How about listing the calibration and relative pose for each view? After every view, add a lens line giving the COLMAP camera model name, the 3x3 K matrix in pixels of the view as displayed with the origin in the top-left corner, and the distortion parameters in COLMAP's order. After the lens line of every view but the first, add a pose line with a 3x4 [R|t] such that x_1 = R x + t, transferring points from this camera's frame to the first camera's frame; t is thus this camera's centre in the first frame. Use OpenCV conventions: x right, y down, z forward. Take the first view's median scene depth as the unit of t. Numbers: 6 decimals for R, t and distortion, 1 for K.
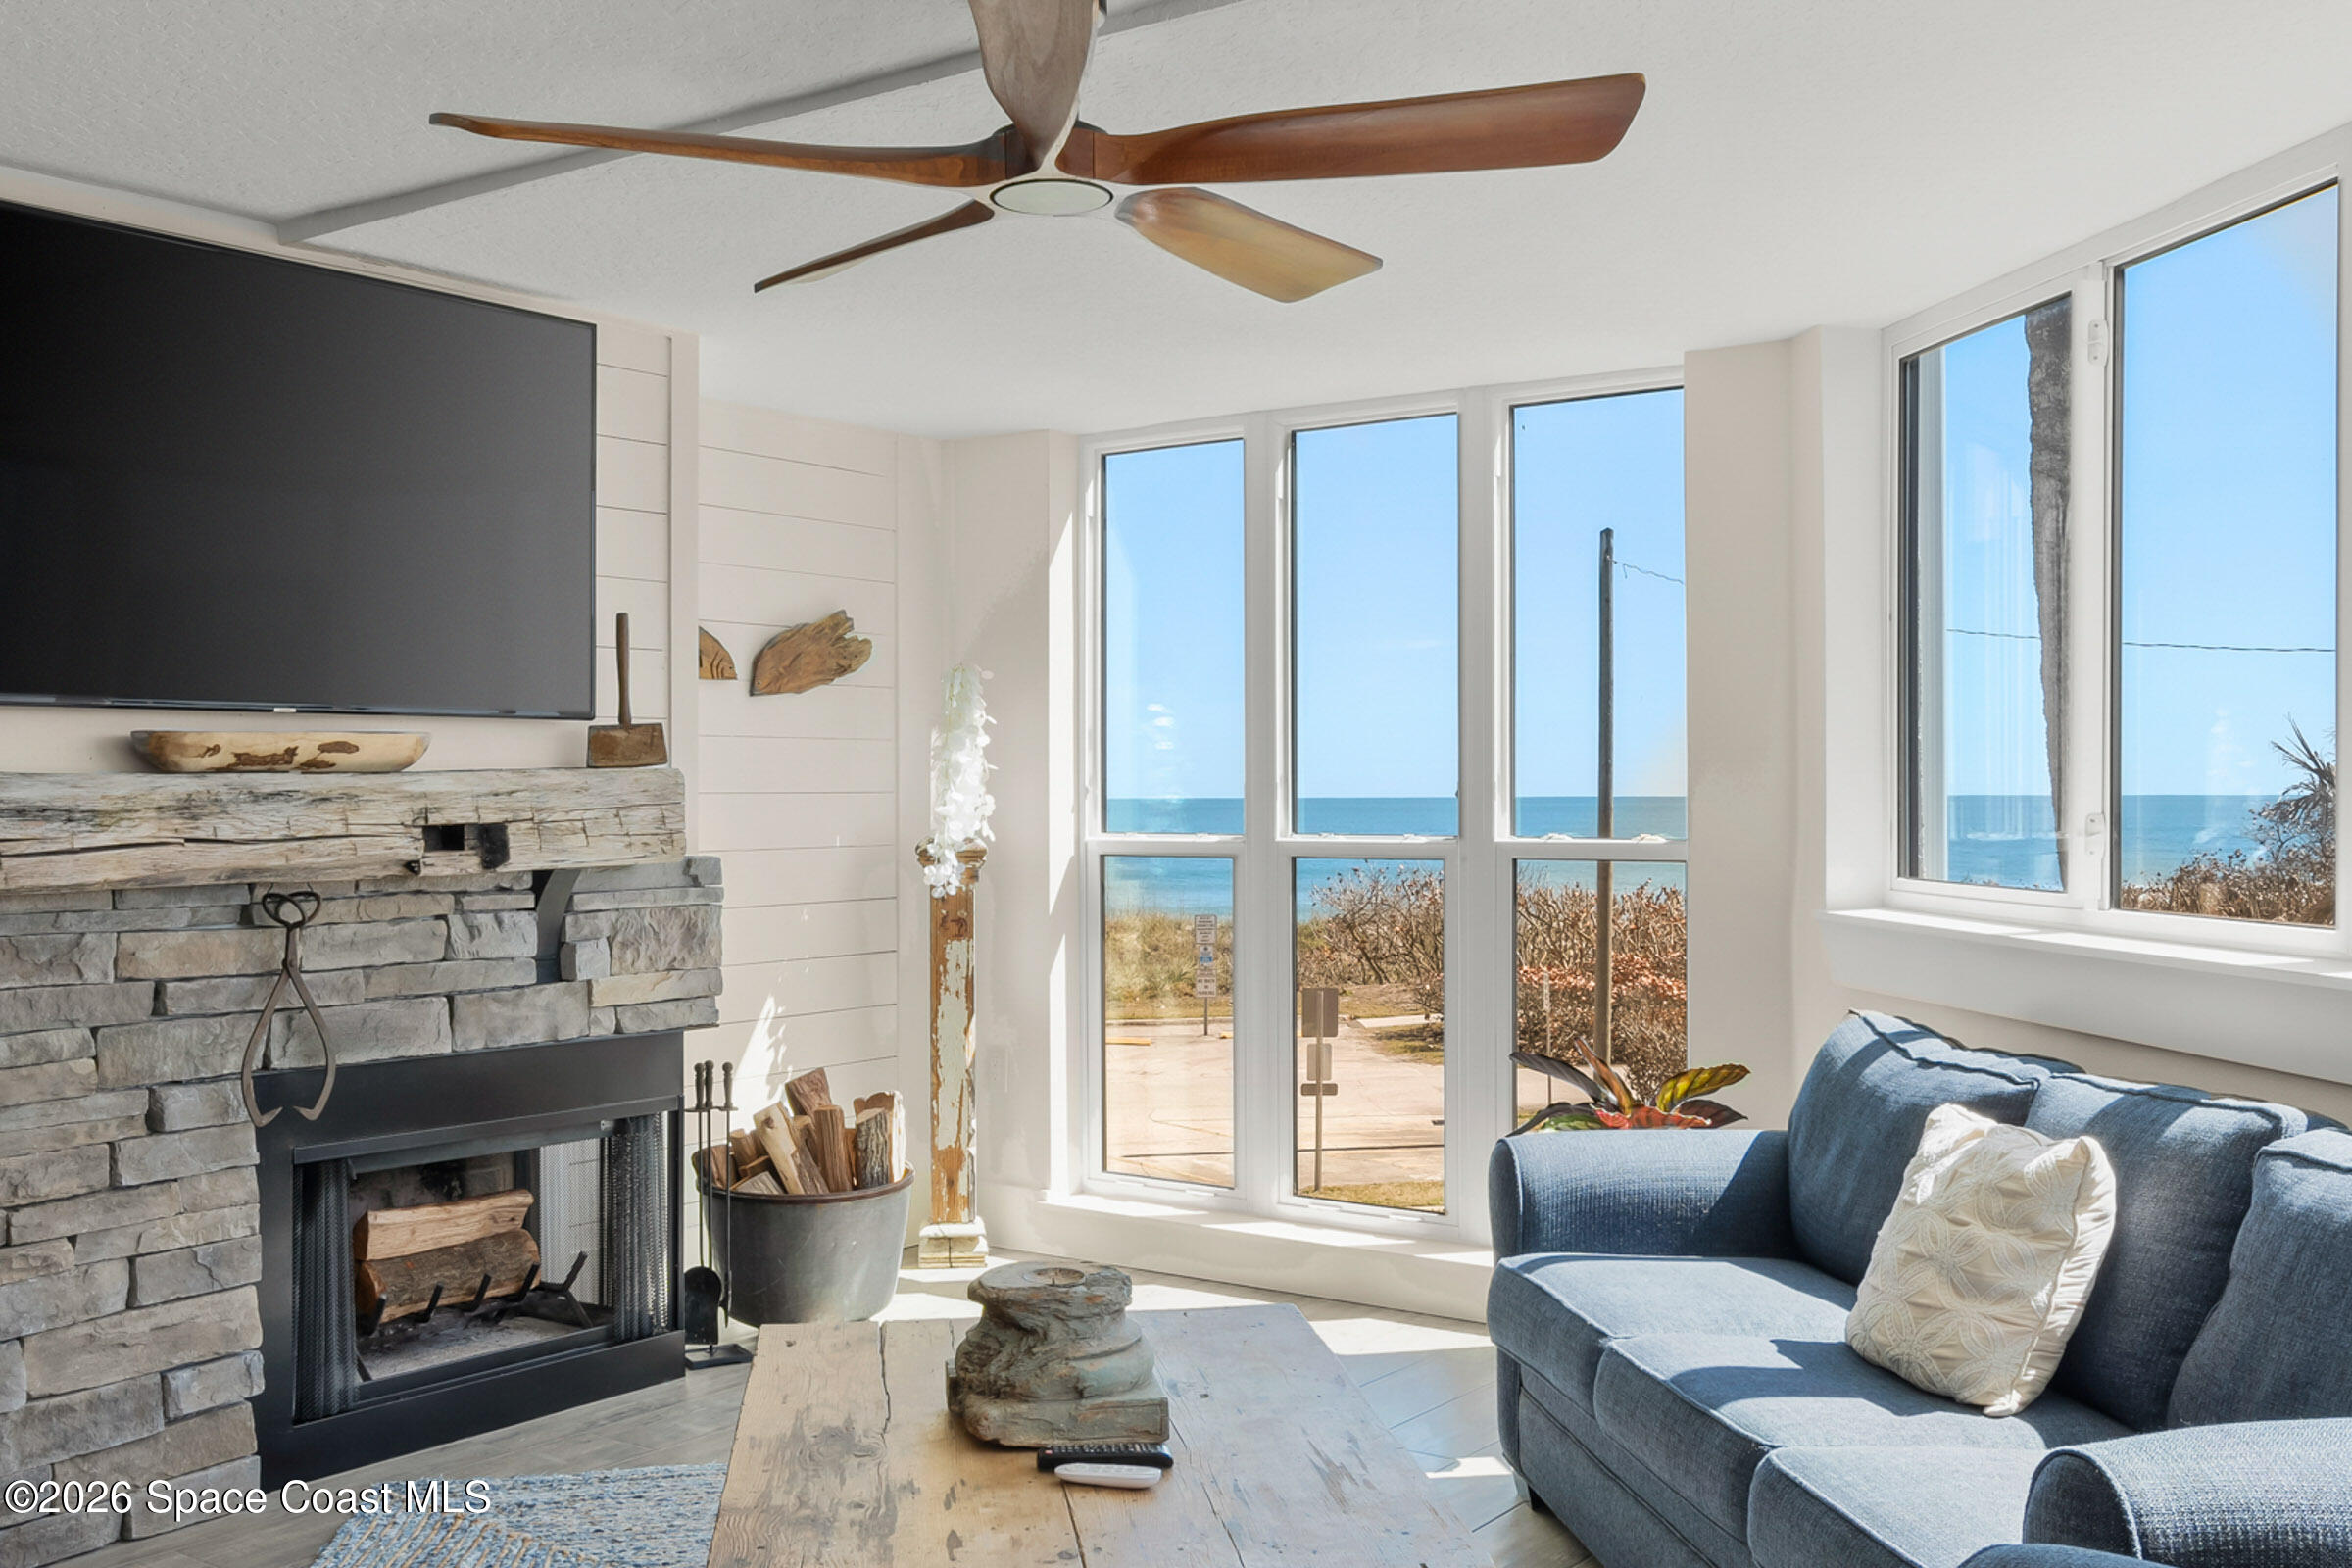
lens RADIAL K [[2222.9, 0, 1181.9], [0, 2222.9, 814.7], [0, 0, 1]] dist [-0.004528, -0.012084]
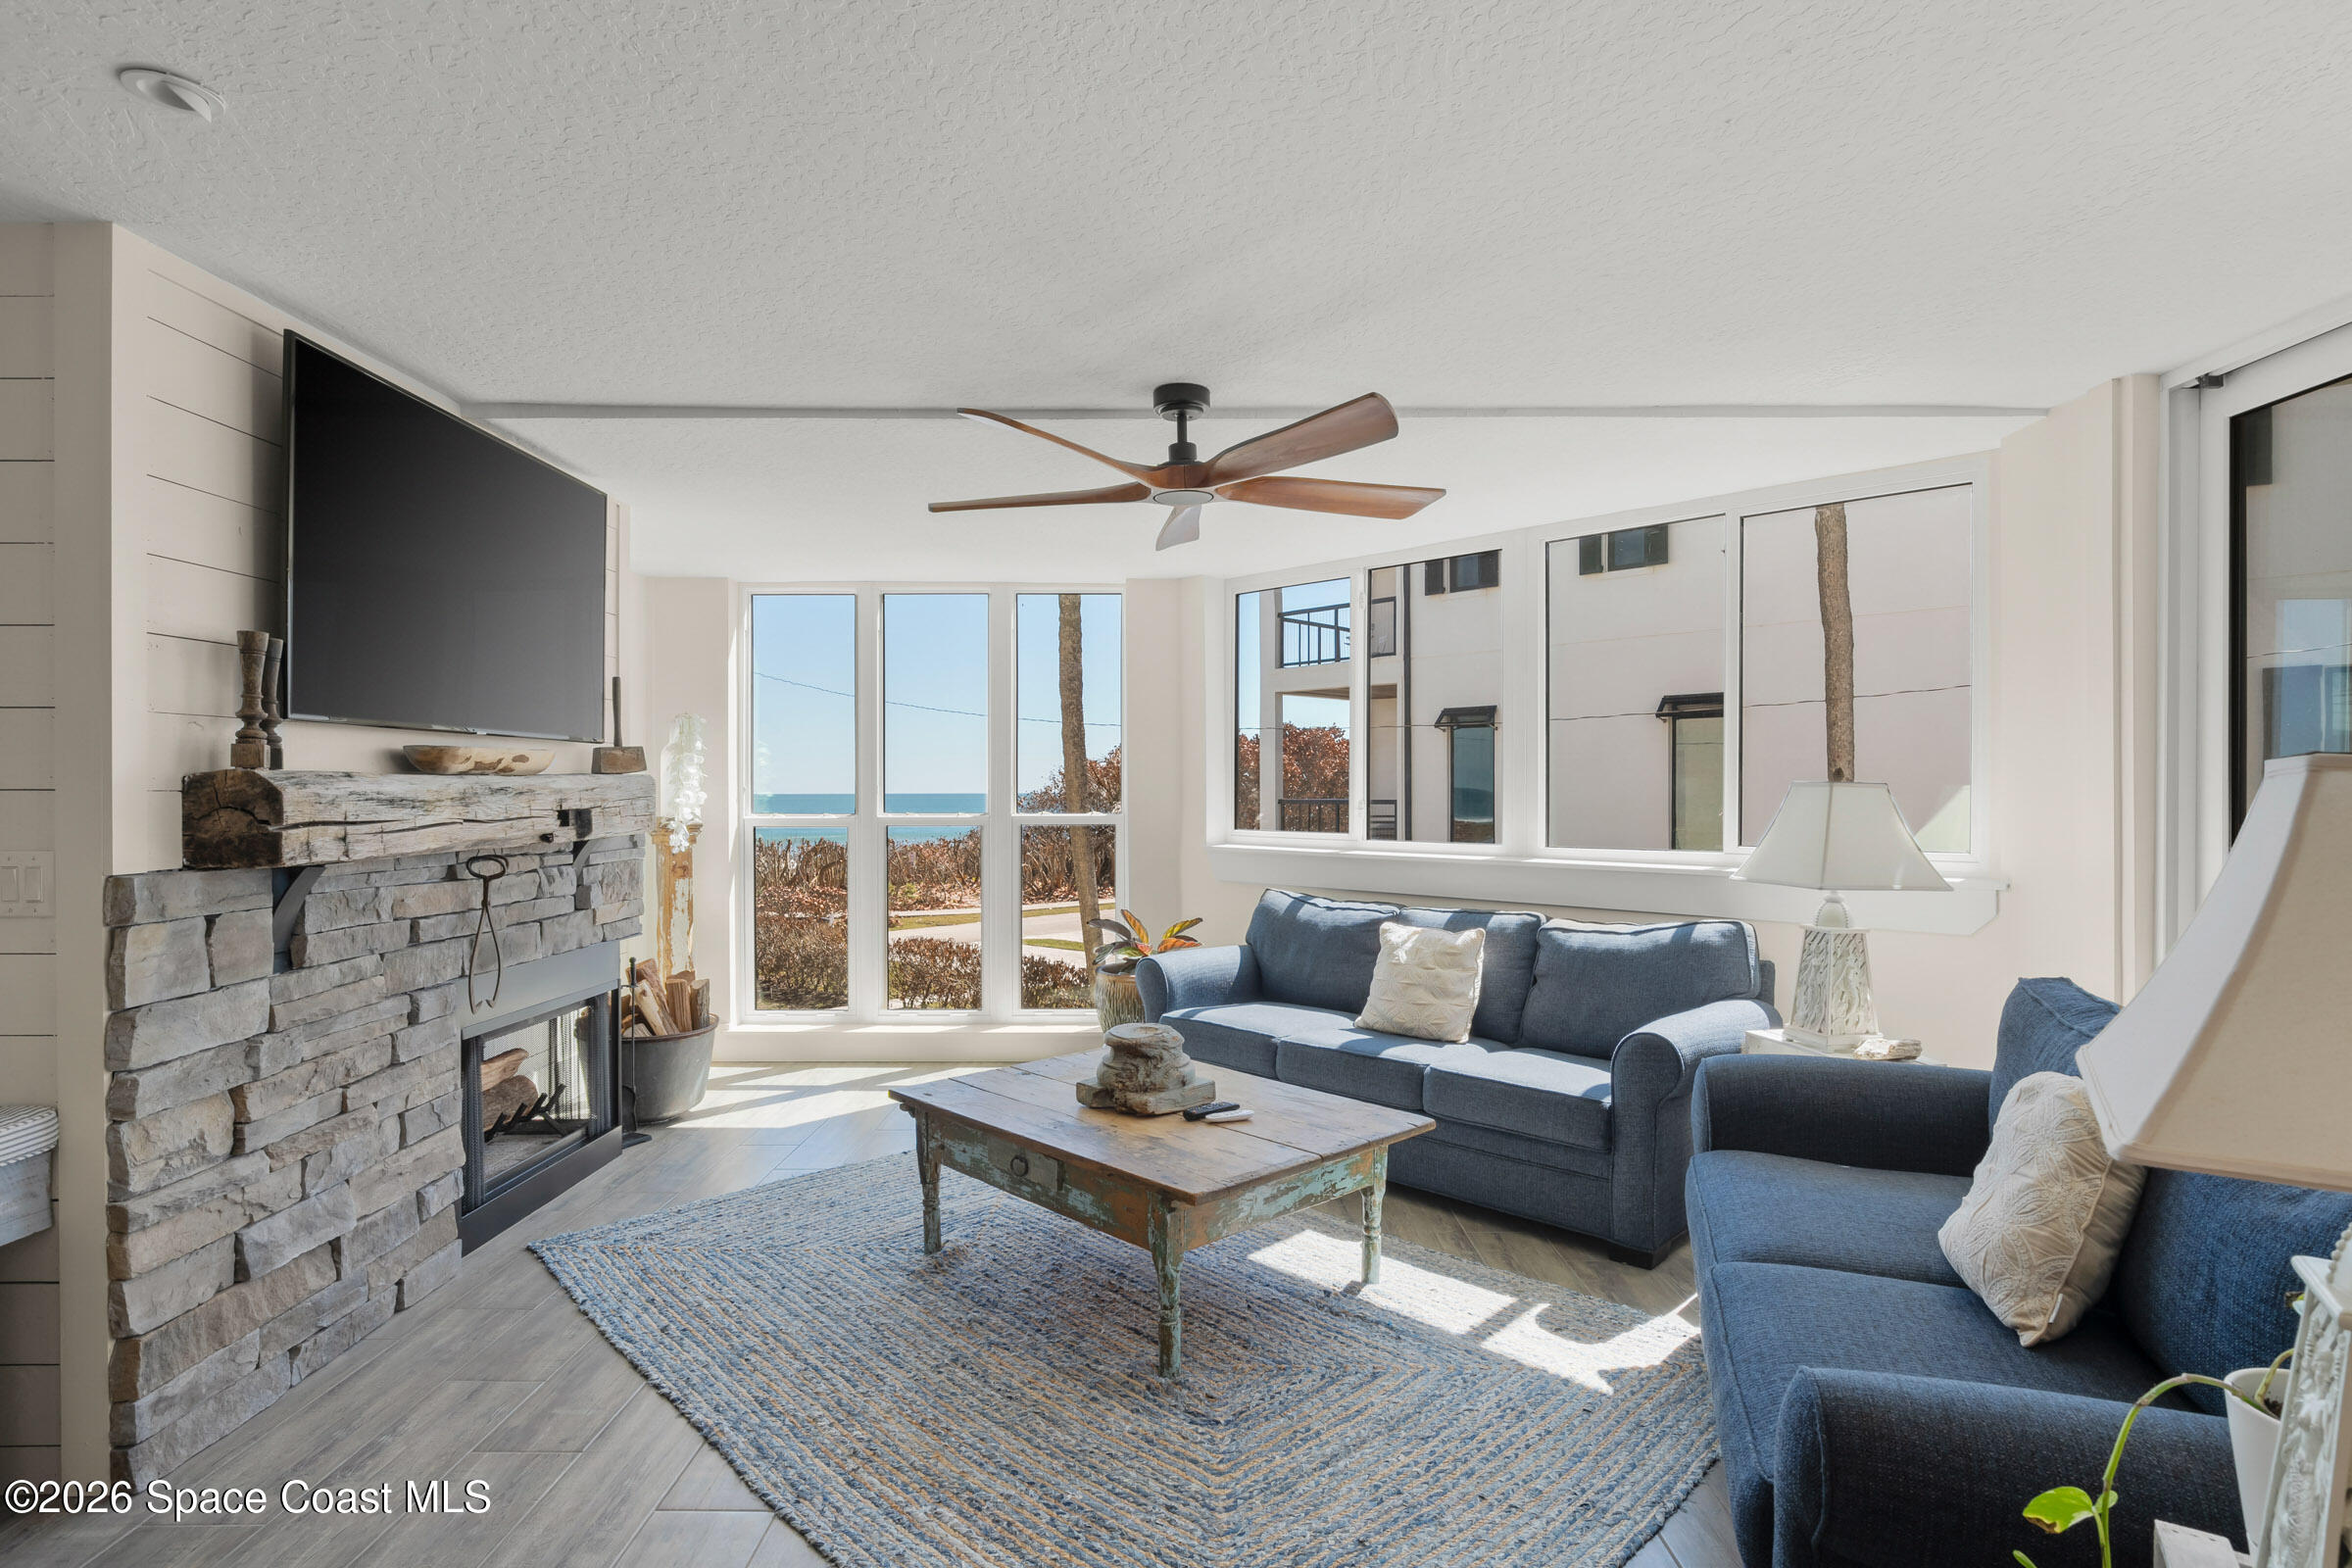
lens RADIAL K [[1206.4, 0, 1185.0], [0, 1206.4, 801.4], [0, 0, 1]] dist [-0.007050, -0.000413]
pose [[0.809487, -0.002432, 0.587133, -0.466911], [0.004000, 0.999991, -0.001373, 0.001554], [-0.587124, 0.003460, 0.809490, 0.066732]]
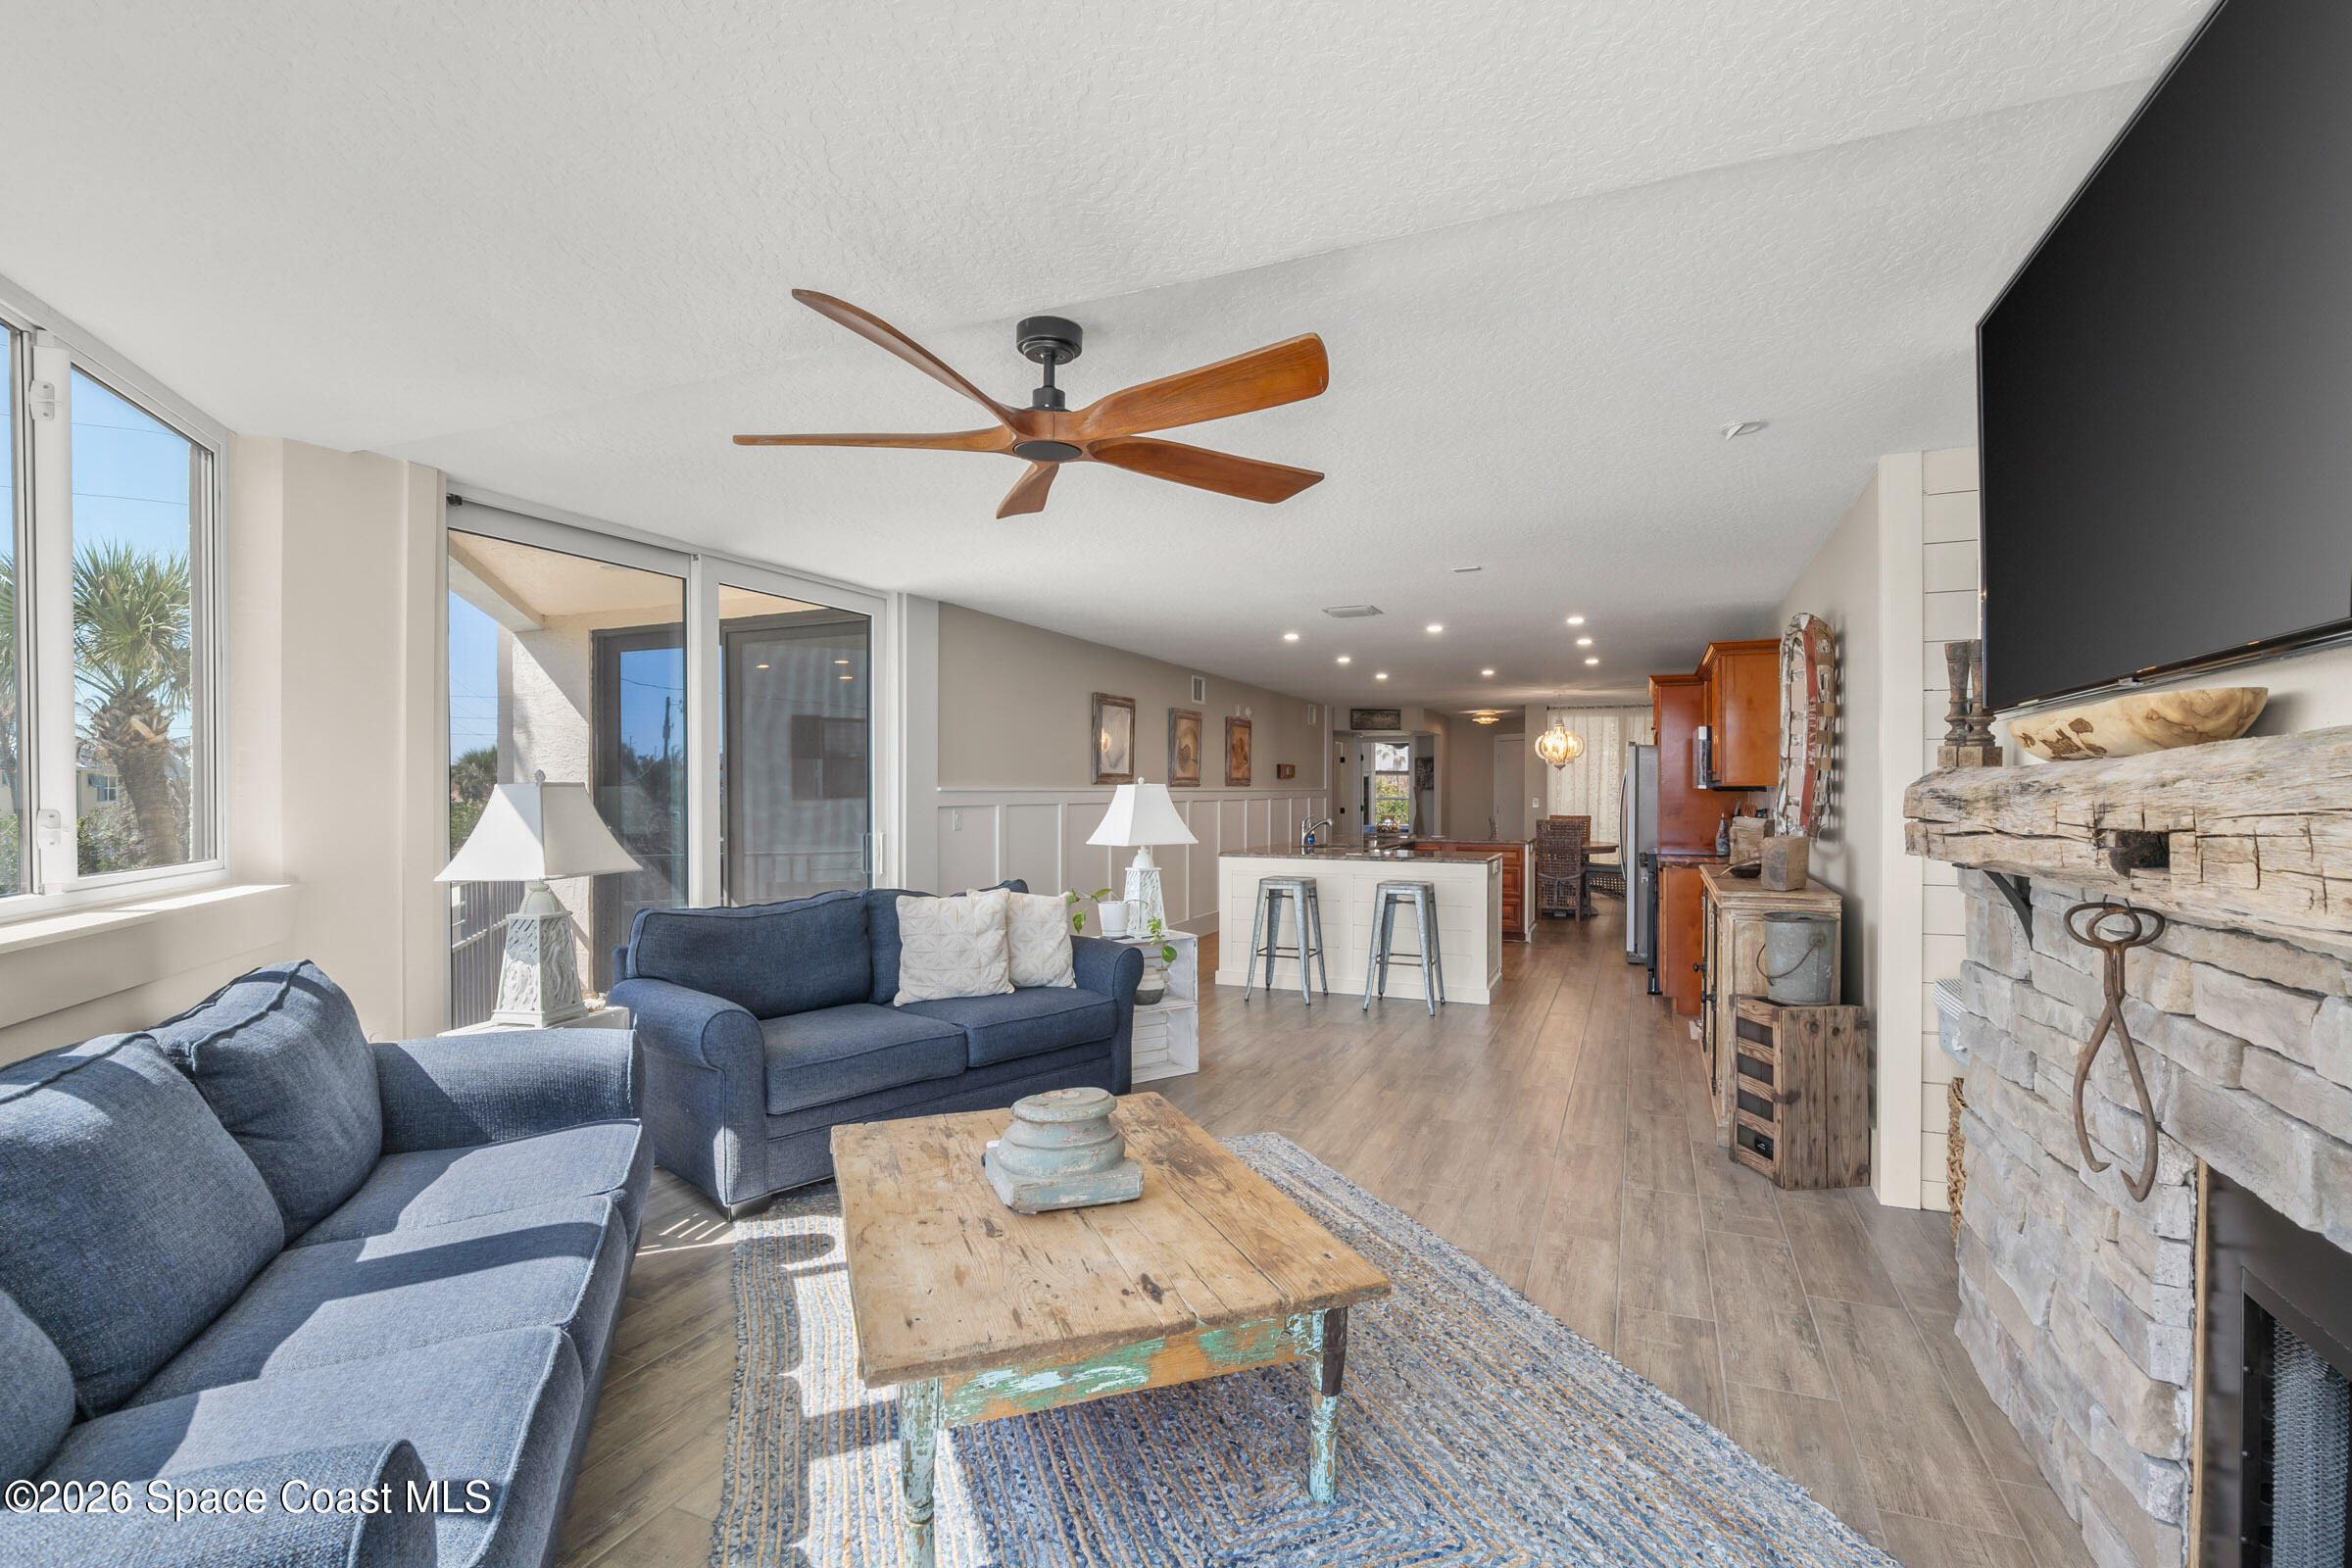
lens RADIAL K [[1086.3, 0, 1186.8], [0, 1086.3, 776.2], [0, 0, 1]] dist [-0.014157, 0.004399]
pose [[-0.974424, -0.000559, -0.224716, 0.020790], [-0.000482, 1.000000, -0.000395, -0.011466], [0.224716, -0.000277, -0.974424, 1.234159]]
